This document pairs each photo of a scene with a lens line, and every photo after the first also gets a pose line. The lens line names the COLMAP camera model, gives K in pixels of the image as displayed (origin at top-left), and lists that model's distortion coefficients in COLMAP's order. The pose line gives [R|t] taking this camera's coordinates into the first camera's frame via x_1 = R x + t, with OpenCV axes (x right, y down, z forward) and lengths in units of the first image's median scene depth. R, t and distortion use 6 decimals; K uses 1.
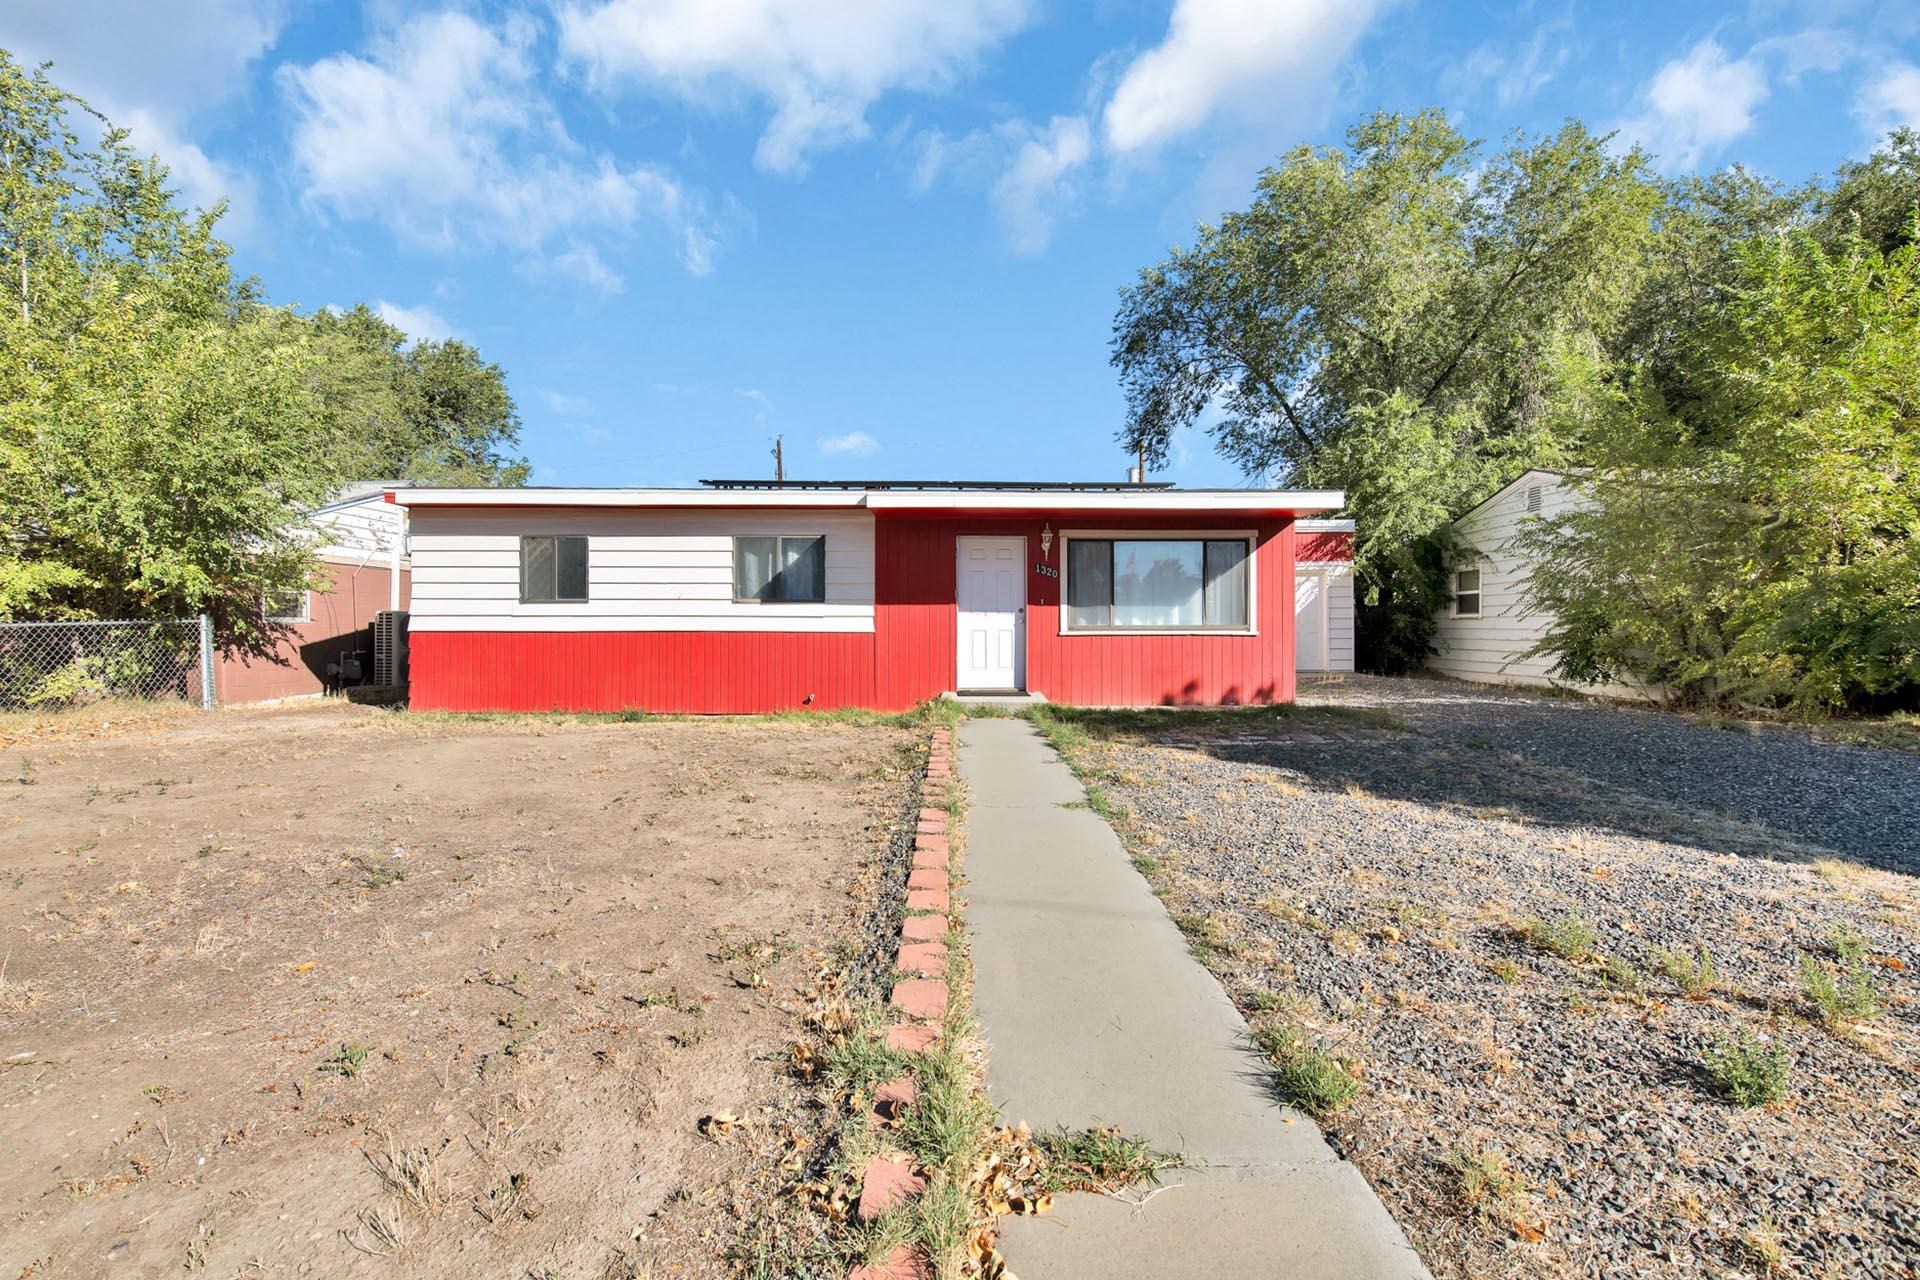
lens RADIAL K [[852.8, 0, 960.0], [0, 852.8, 640.0], [0, 0, 1]] dist [-0.000853, -0.000056]
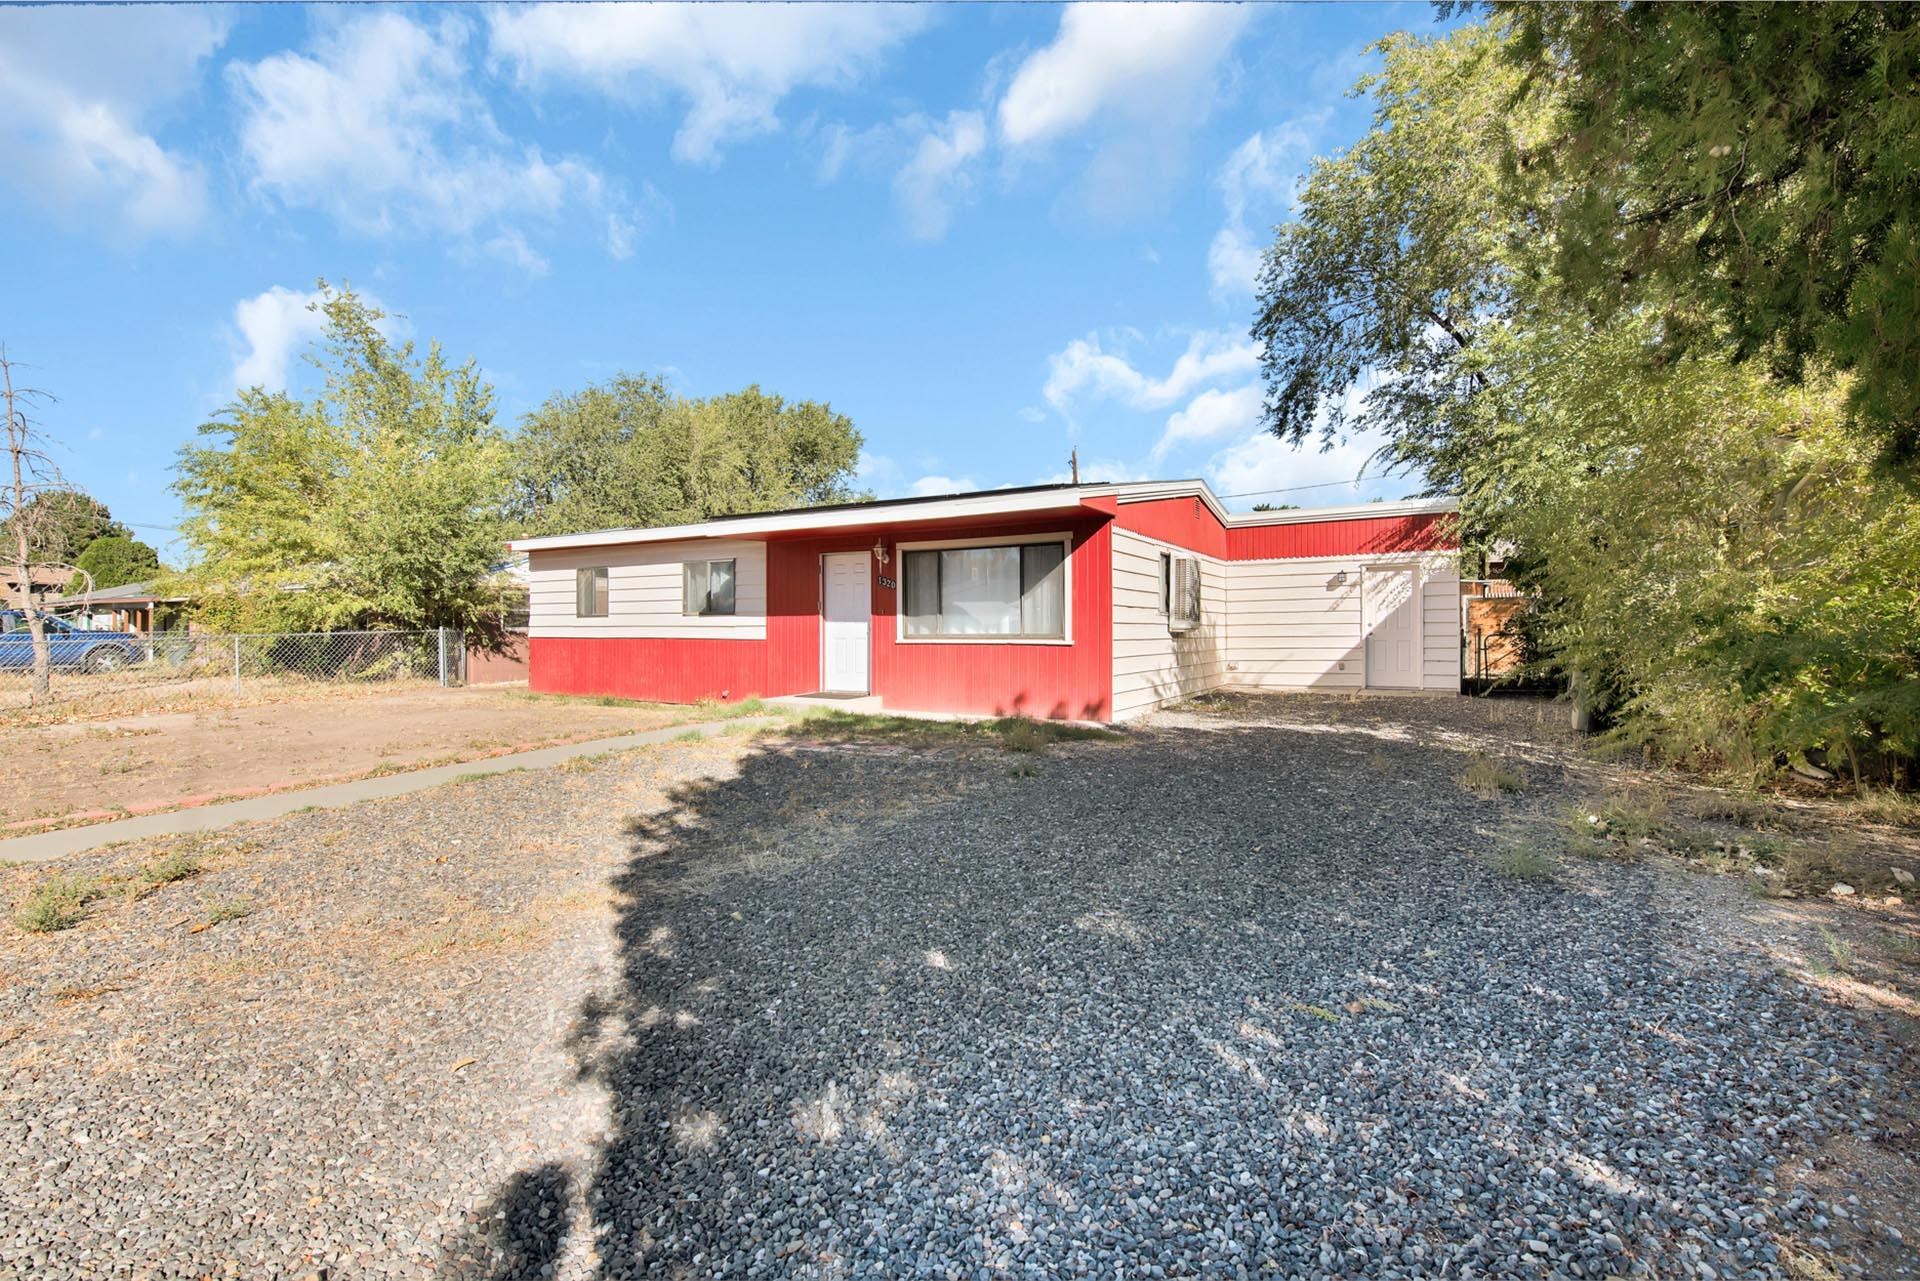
lens RADIAL K [[852.8, 0, 960.0], [0, 852.8, 640.5], [0, 0, 1]] dist [-0.000853, -0.000056]
pose [[0.850802, 0.006031, -0.525452, 0.735324], [-0.005631, 0.999981, 0.002361, -0.012203], [0.525457, 0.000950, 0.850820, 0.144780]]
